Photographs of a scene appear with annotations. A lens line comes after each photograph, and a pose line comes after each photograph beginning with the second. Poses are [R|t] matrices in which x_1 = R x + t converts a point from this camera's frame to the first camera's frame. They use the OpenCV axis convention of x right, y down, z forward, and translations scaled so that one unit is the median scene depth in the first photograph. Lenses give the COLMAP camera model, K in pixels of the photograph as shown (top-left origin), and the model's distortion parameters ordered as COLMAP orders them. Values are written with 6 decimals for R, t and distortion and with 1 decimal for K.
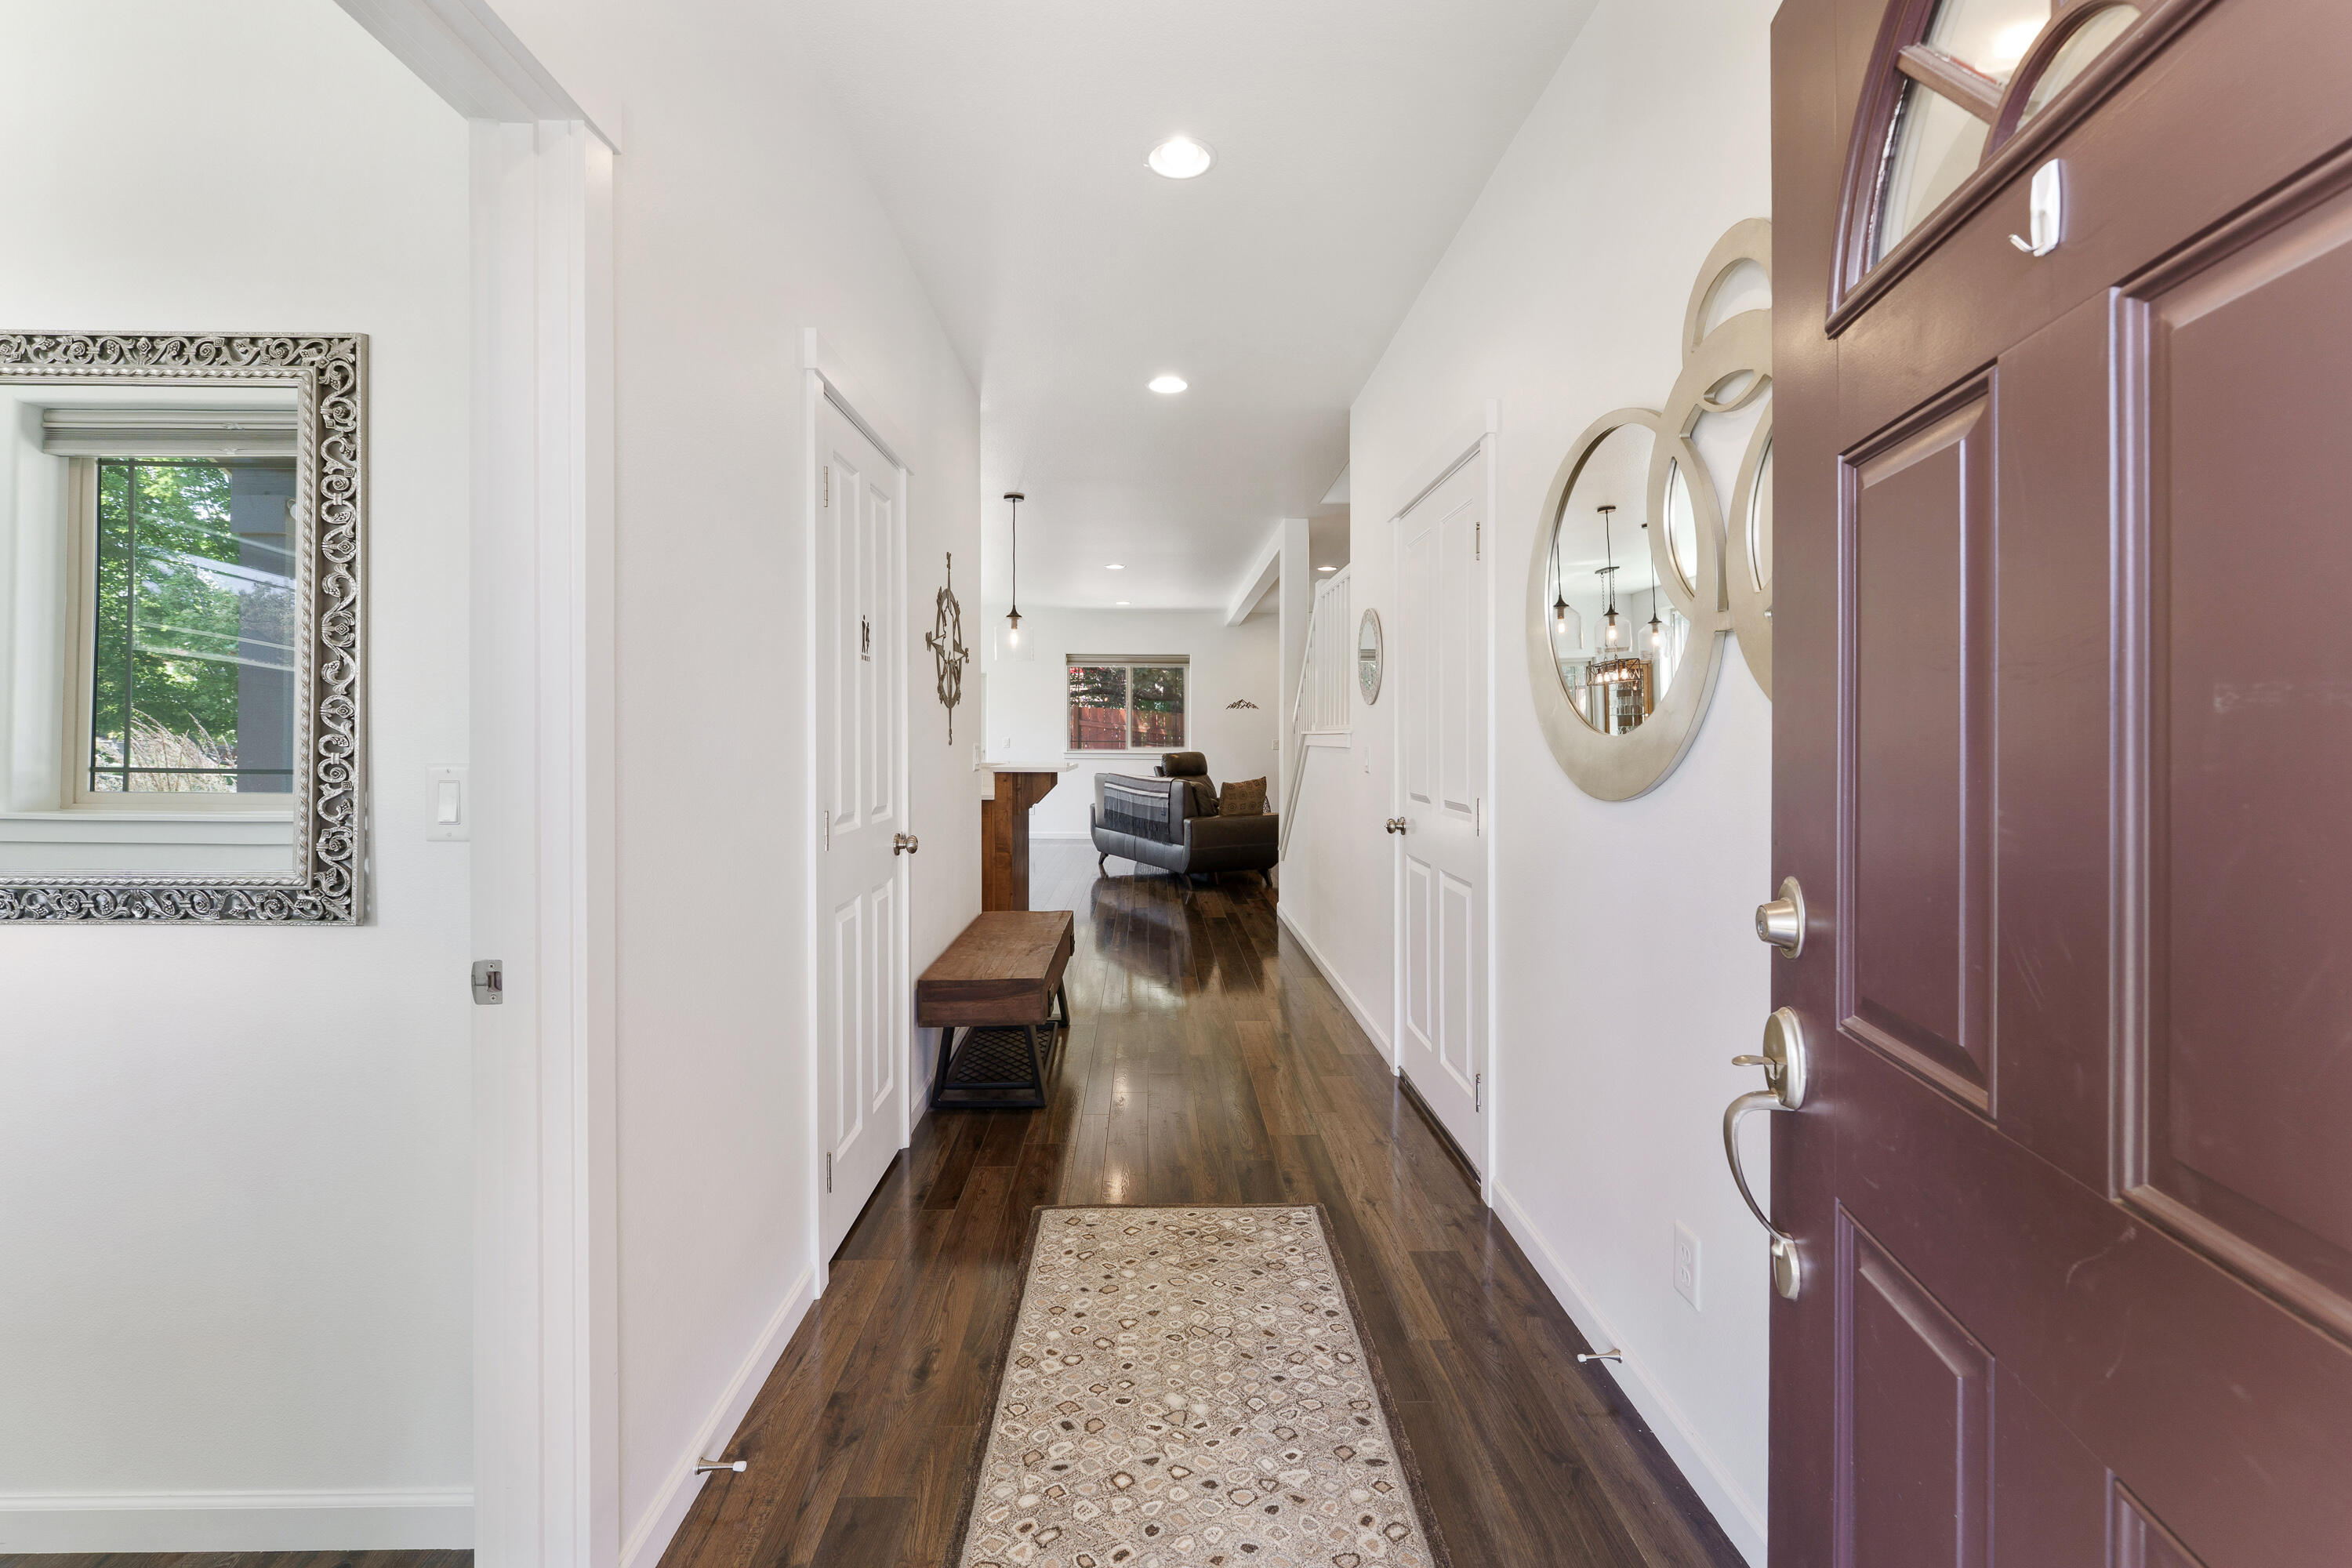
lens RADIAL K [[965.6, 0, 1189.2], [0, 965.6, 722.8], [0, 0, 1]] dist [-0.001335, -0.000277]
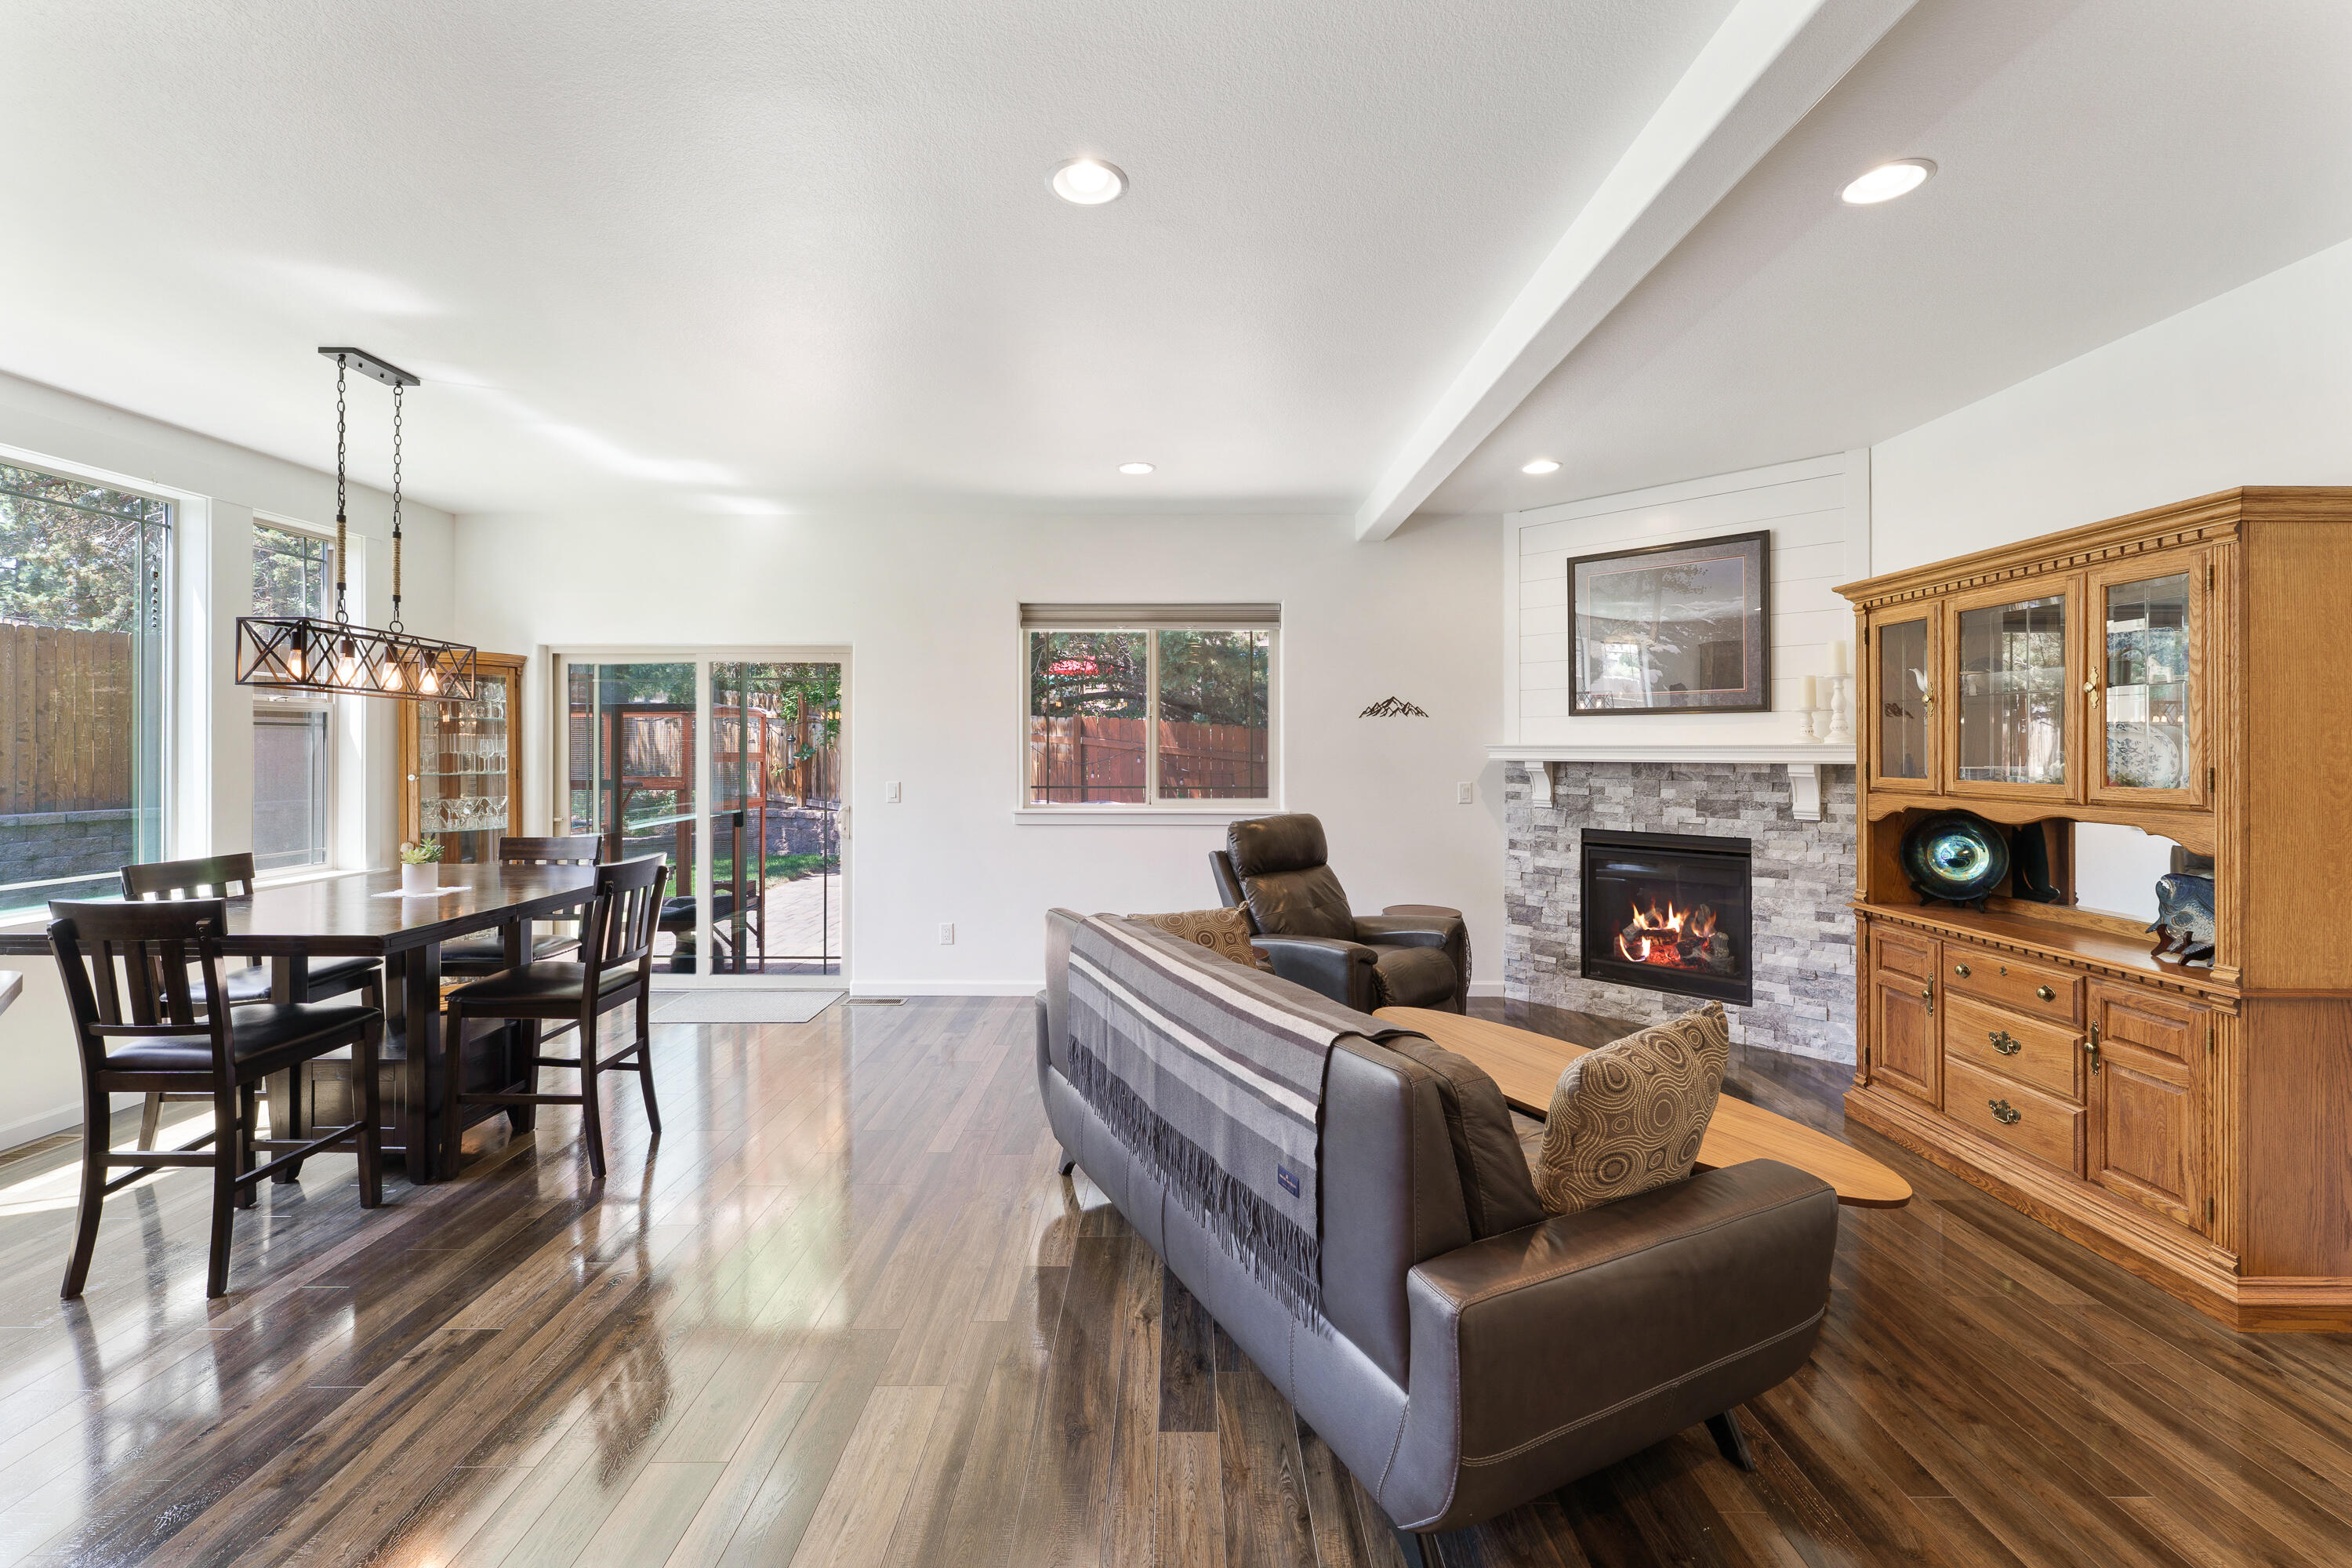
lens RADIAL K [[958.8, 0, 1179.2], [0, 958.8, 742.9], [0, 0, 1]] dist [-0.001258, -0.000402]
pose [[0.999027, -0.004297, -0.043892, -0.148569], [0.004711, 0.999945, 0.009326, -0.034704], [0.043850, -0.009524, 0.998993, 2.726596]]
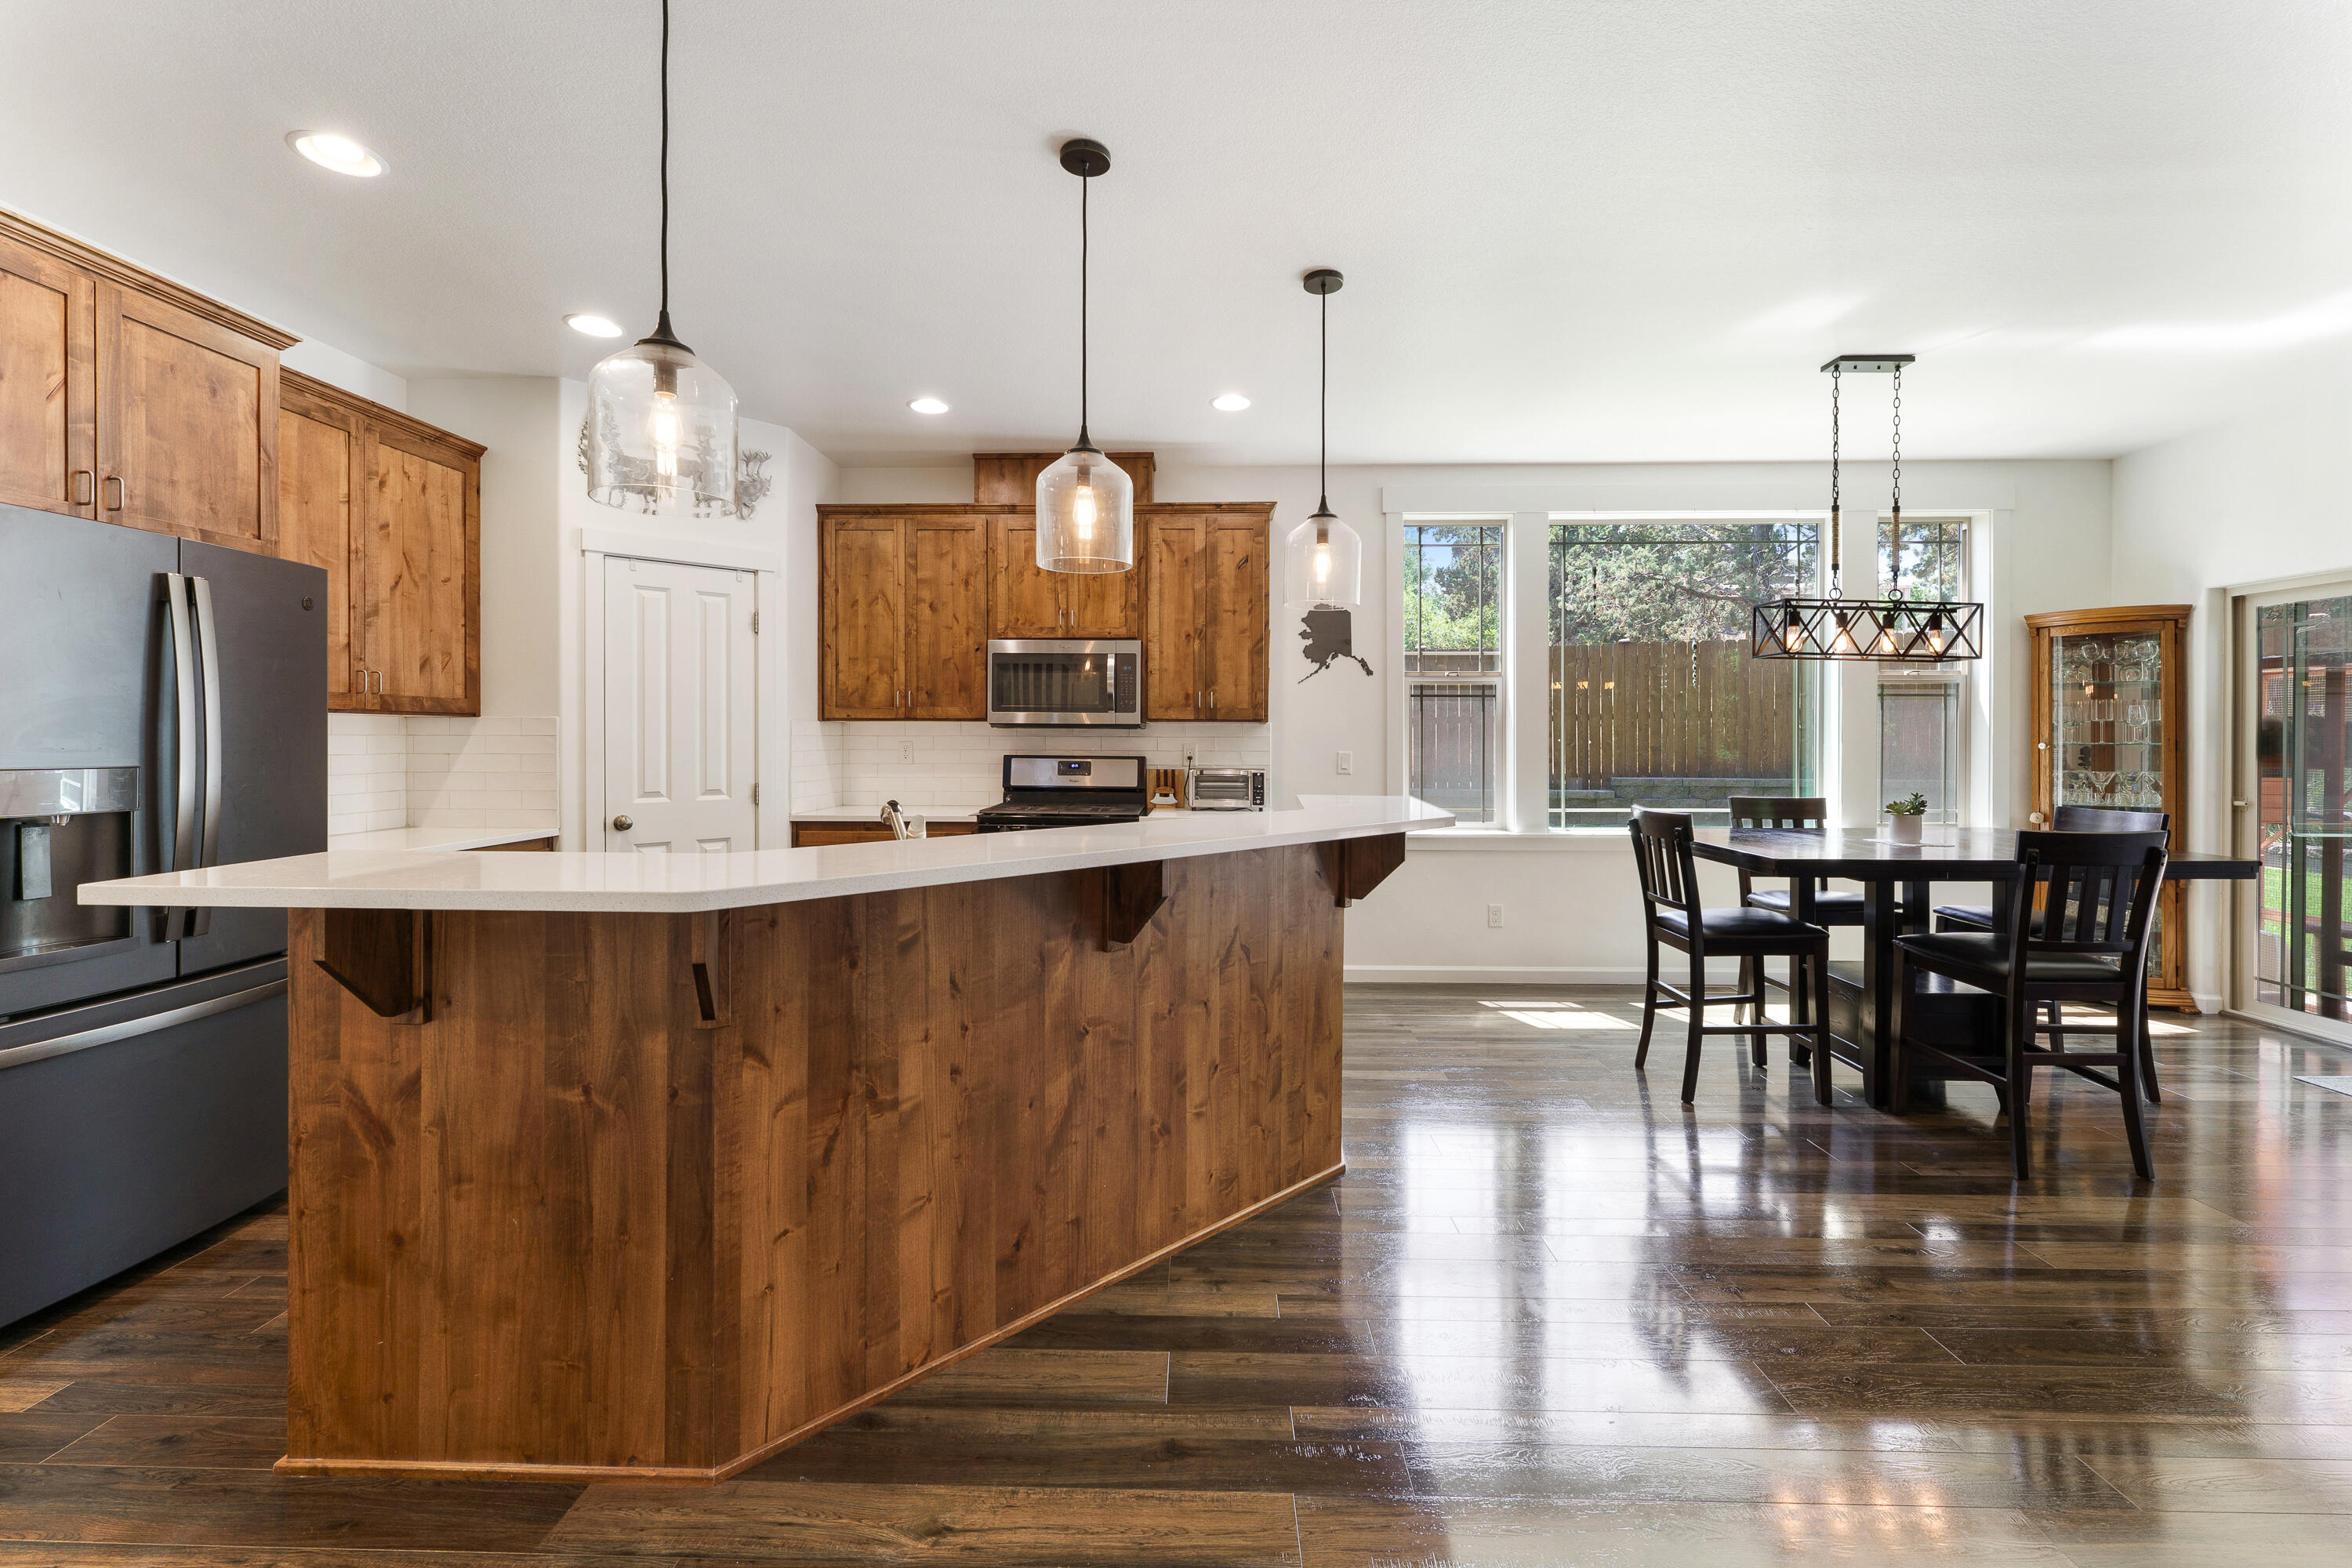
lens RADIAL K [[958.8, 0, 1179.2], [0, 958.8, 742.9], [0, 0, 1]] dist [-0.001258, -0.000402]
pose [[-0.068327, 0.002369, -0.997660, 0.252769], [0.010469, 0.999944, 0.001657, 0.025855], [0.997608, -0.010332, -0.068348, 3.073400]]
